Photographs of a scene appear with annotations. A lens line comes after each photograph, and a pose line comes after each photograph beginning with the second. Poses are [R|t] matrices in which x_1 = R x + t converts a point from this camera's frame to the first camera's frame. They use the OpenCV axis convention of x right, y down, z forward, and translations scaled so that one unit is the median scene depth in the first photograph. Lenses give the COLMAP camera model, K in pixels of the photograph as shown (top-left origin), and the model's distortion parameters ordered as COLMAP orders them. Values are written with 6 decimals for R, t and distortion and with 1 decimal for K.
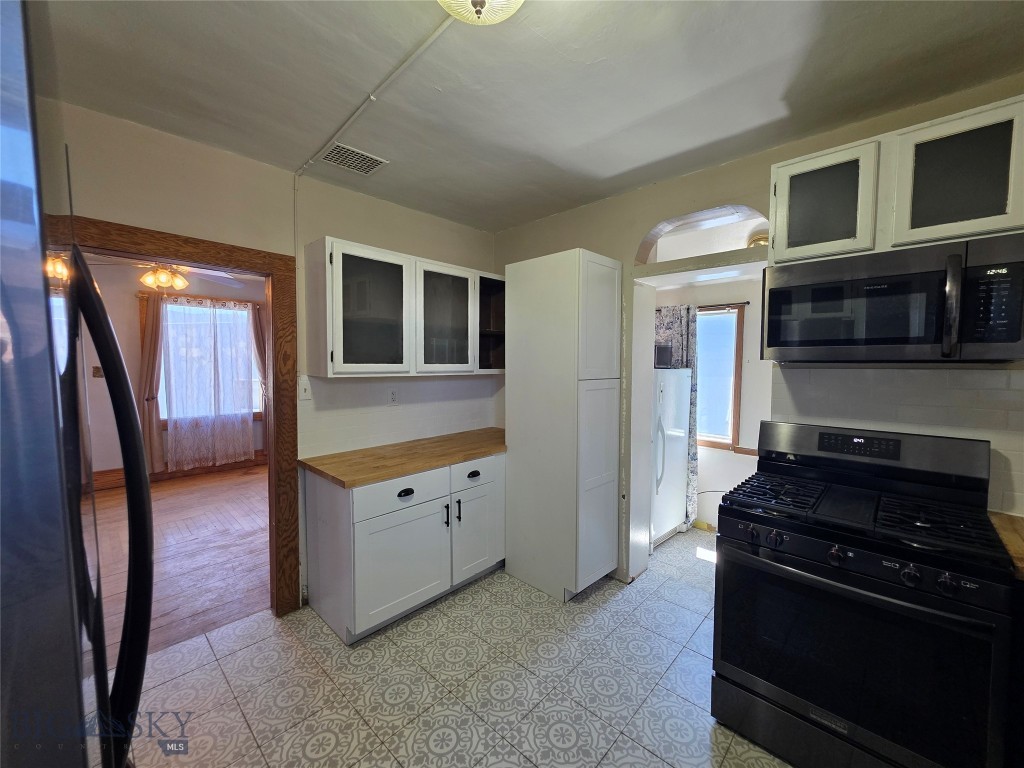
lens RADIAL K [[408.0, 0, 512.5], [0, 408.0, 385.1], [0, 0, 1]] dist [0.002772, -0.000499]
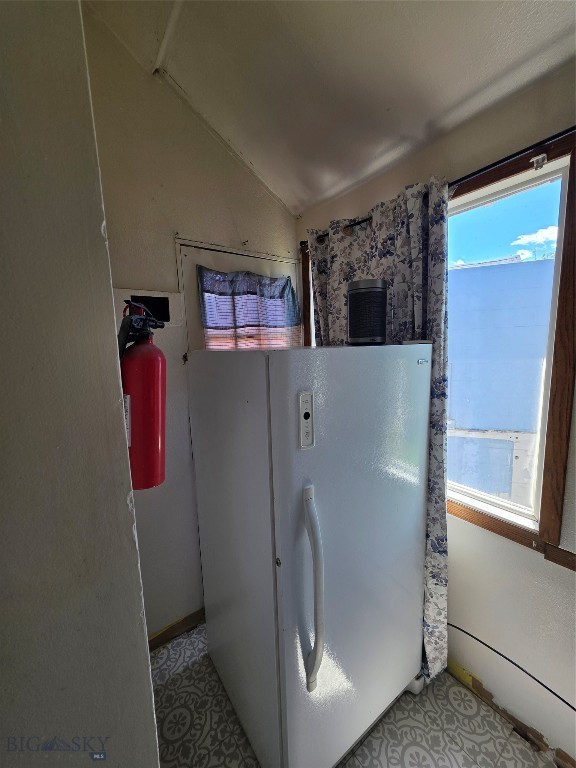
lens RADIAL K [[306.0, 0, 288.6], [0, 306.0, 387.0], [0, 0, 1]] dist [0.002772, -0.000499]
pose [[0.985885, -0.012918, -0.166924, 0.340381], [0.024509, 0.997413, 0.067570, -0.018993], [0.165620, -0.070708, 0.983652, 0.657572]]
